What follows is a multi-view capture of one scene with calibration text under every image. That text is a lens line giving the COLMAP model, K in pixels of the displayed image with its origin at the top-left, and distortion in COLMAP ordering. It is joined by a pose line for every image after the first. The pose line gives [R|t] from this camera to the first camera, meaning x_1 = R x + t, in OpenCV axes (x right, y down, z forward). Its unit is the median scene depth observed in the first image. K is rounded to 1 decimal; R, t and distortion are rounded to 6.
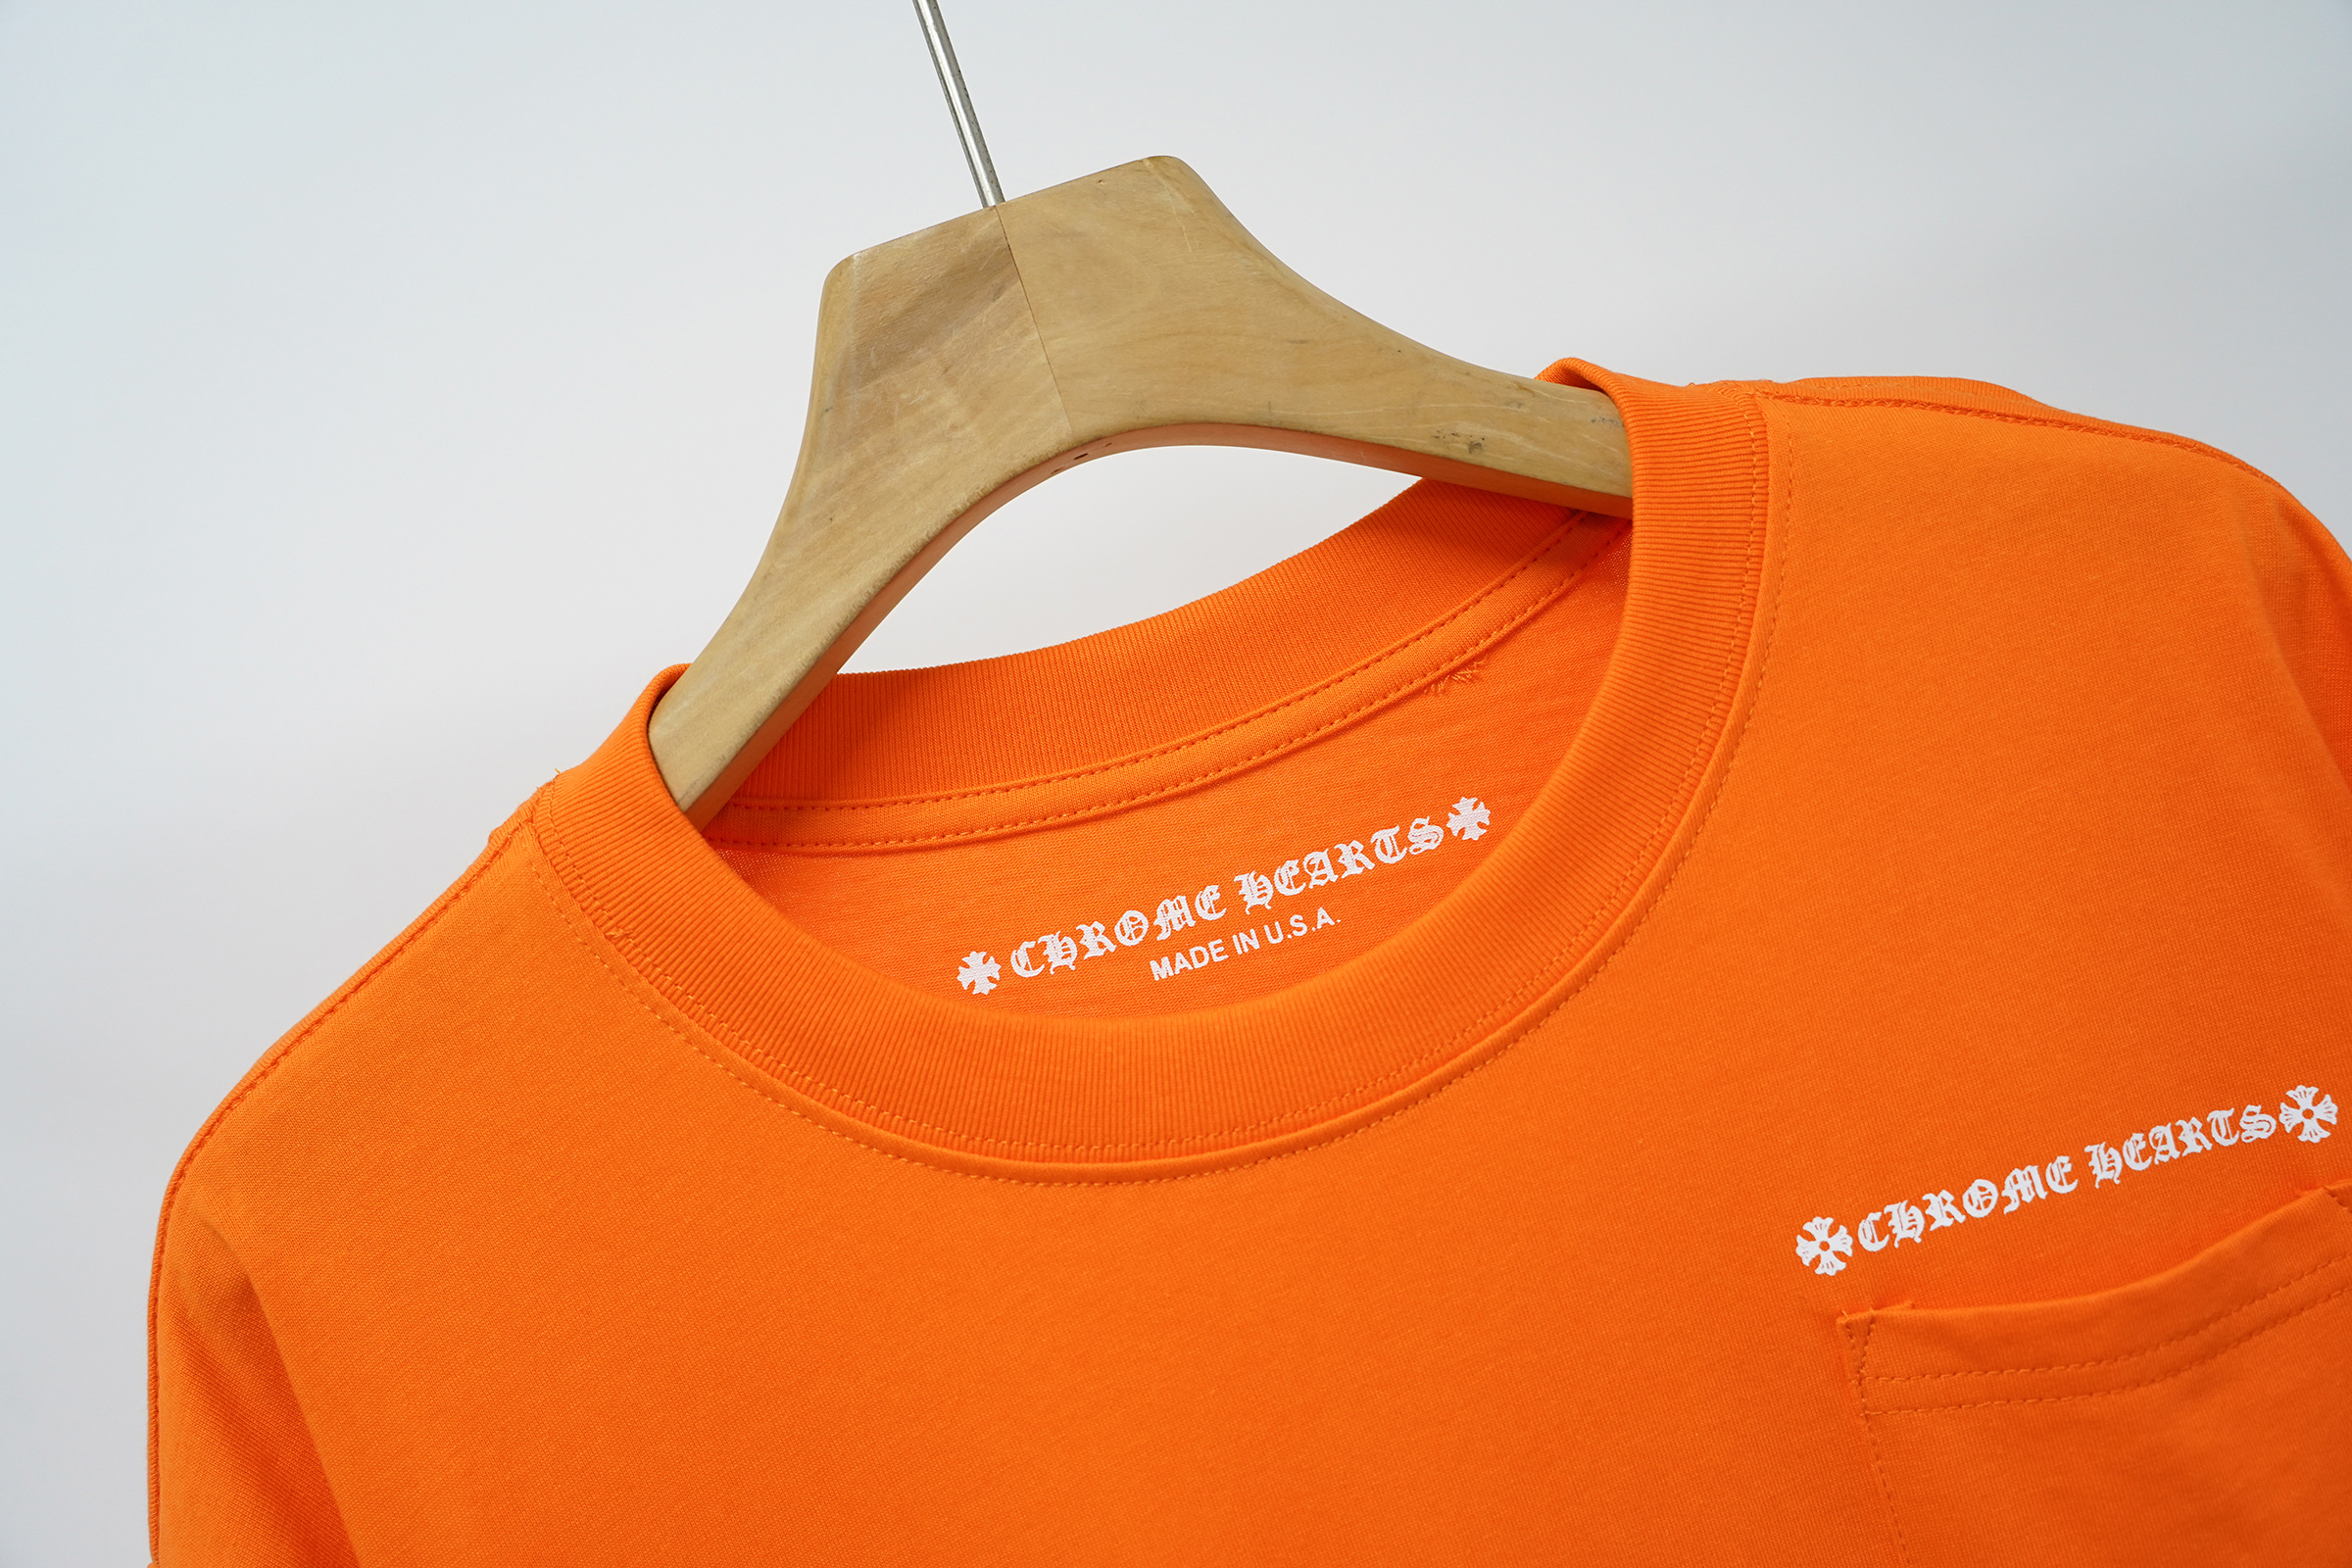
lens RADIAL K [[2076.2, 0, 1176.0], [0, 2076.2, 784.0], [0, 0, 1]] dist [-0.079529, 0.079971]
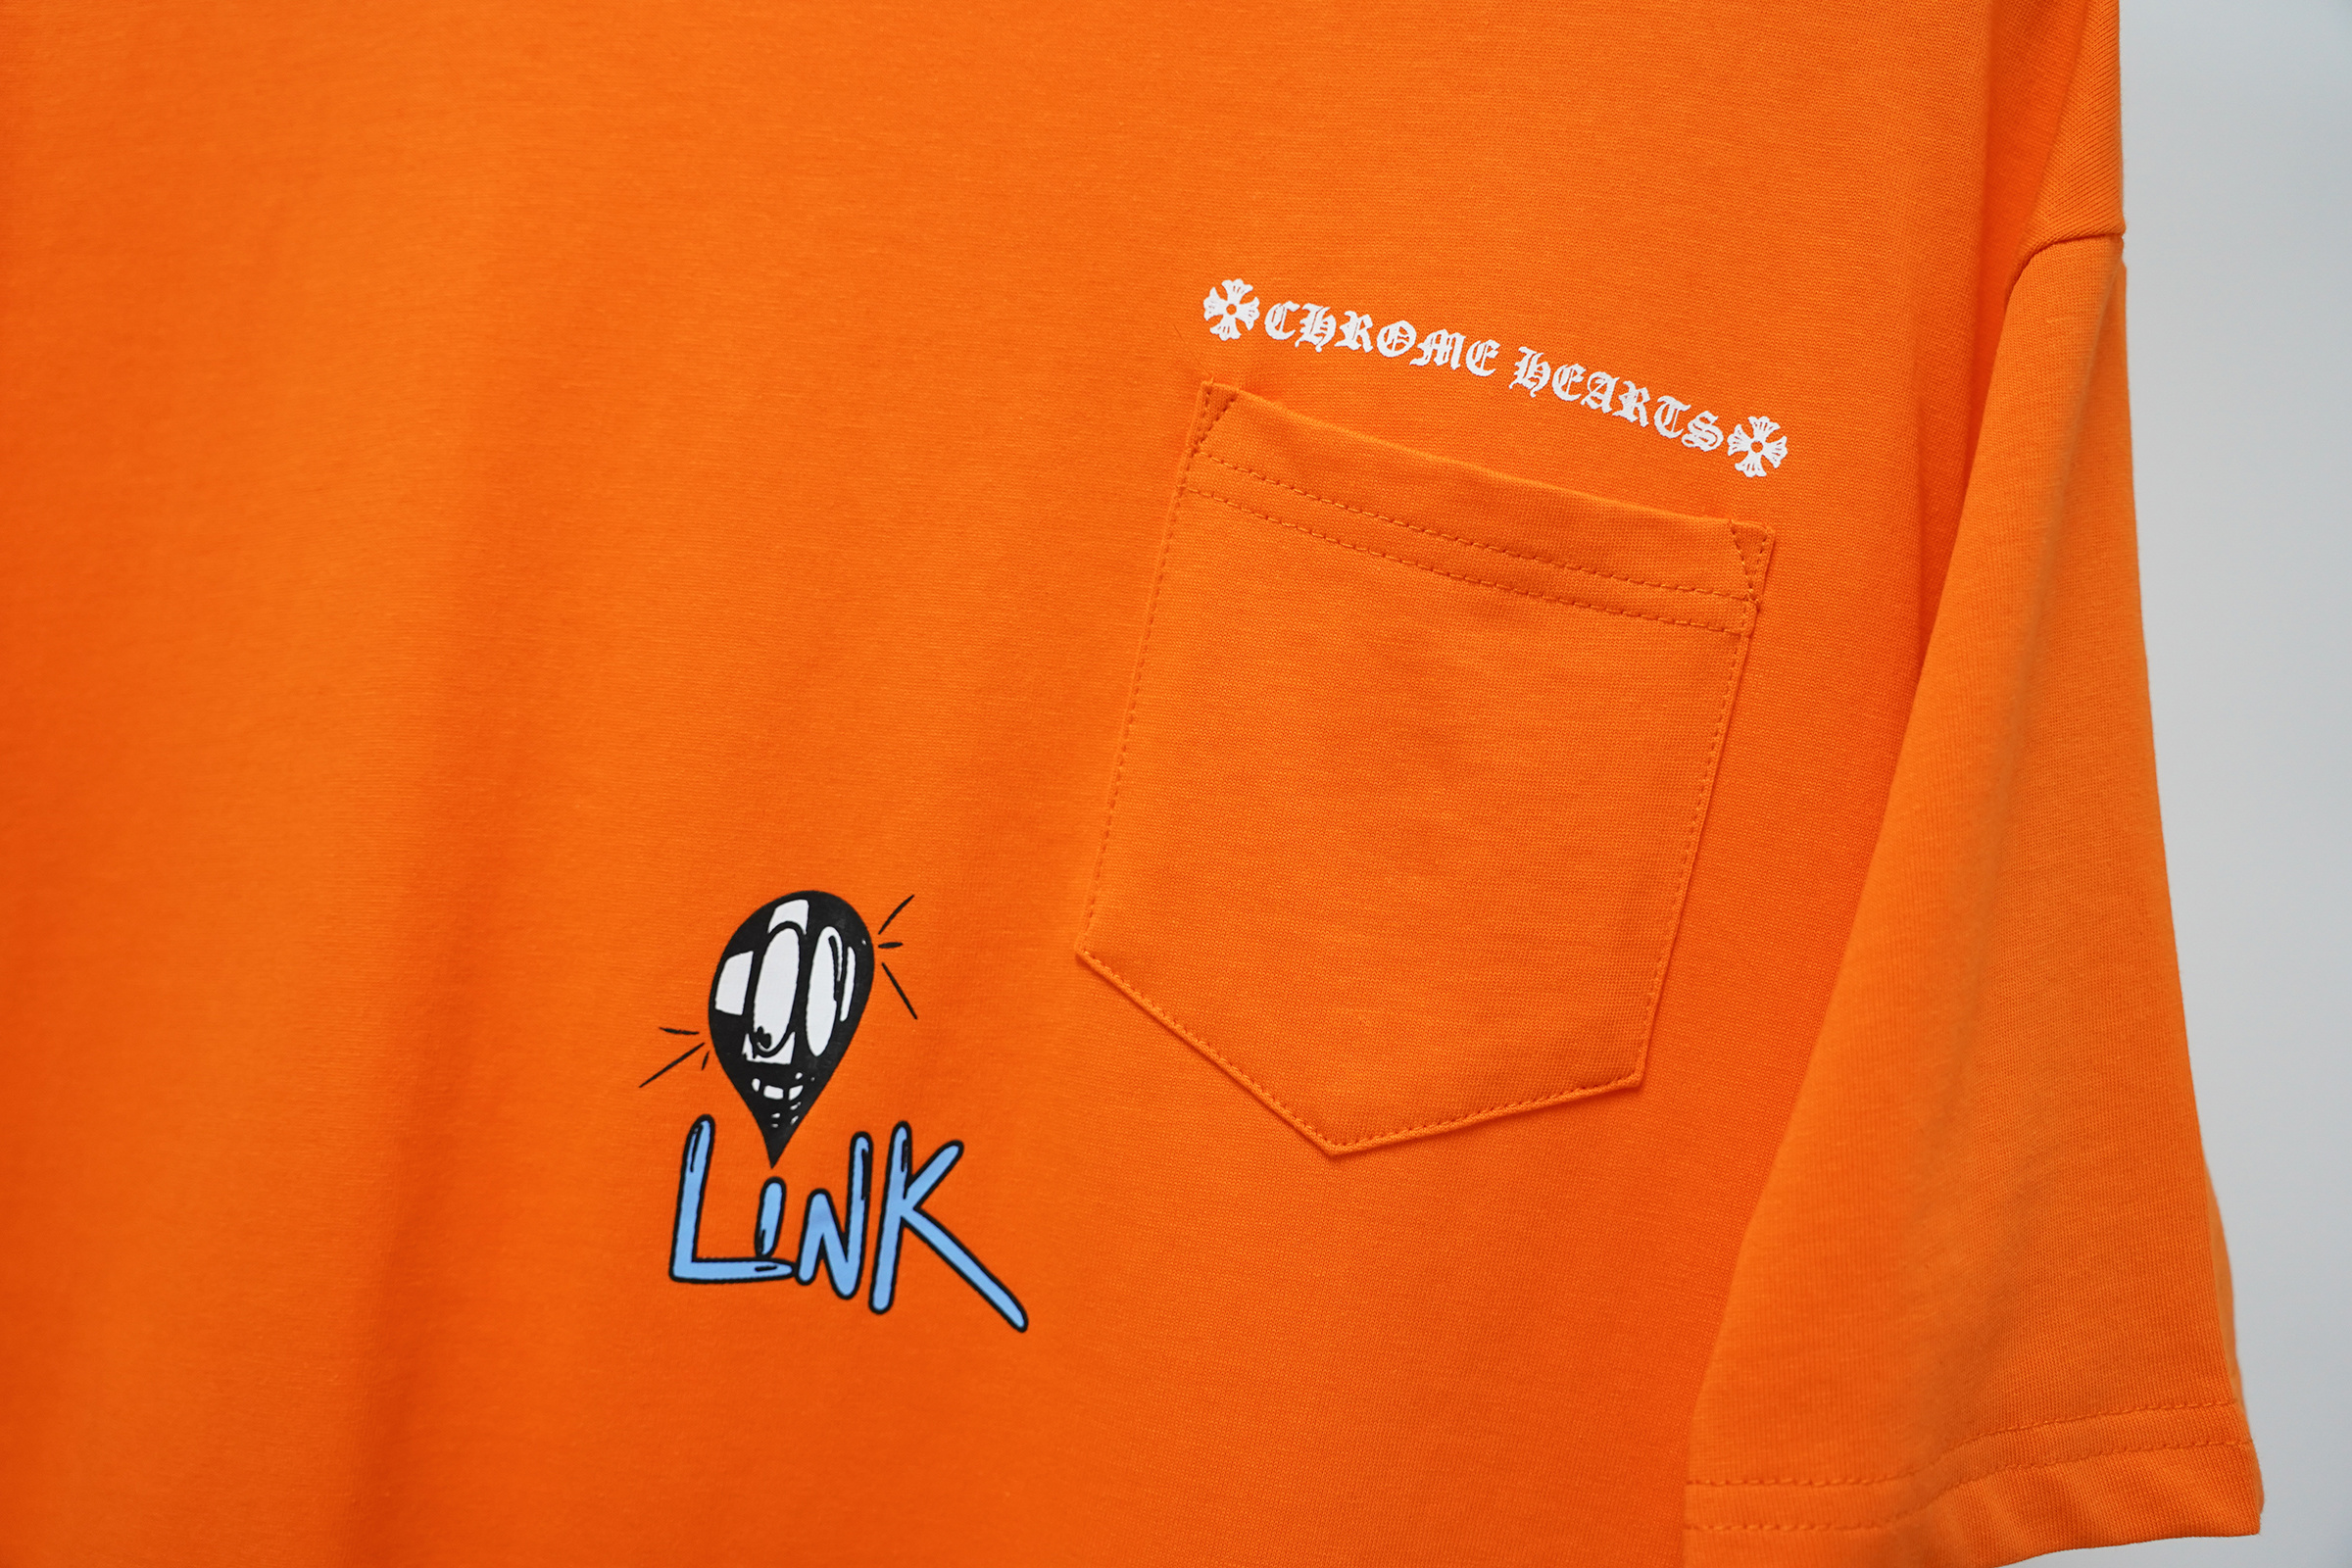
lens RADIAL K [[2076.2, 0, 1176.0], [0, 2076.2, 784.0], [0, 0, 1]] dist [-0.079529, 0.079971]
pose [[0.859325, 0.504213, -0.085614, 0.484986], [-0.497935, 0.863046, 0.084927, 0.345089], [0.116710, -0.030350, 0.992702, 0.037033]]
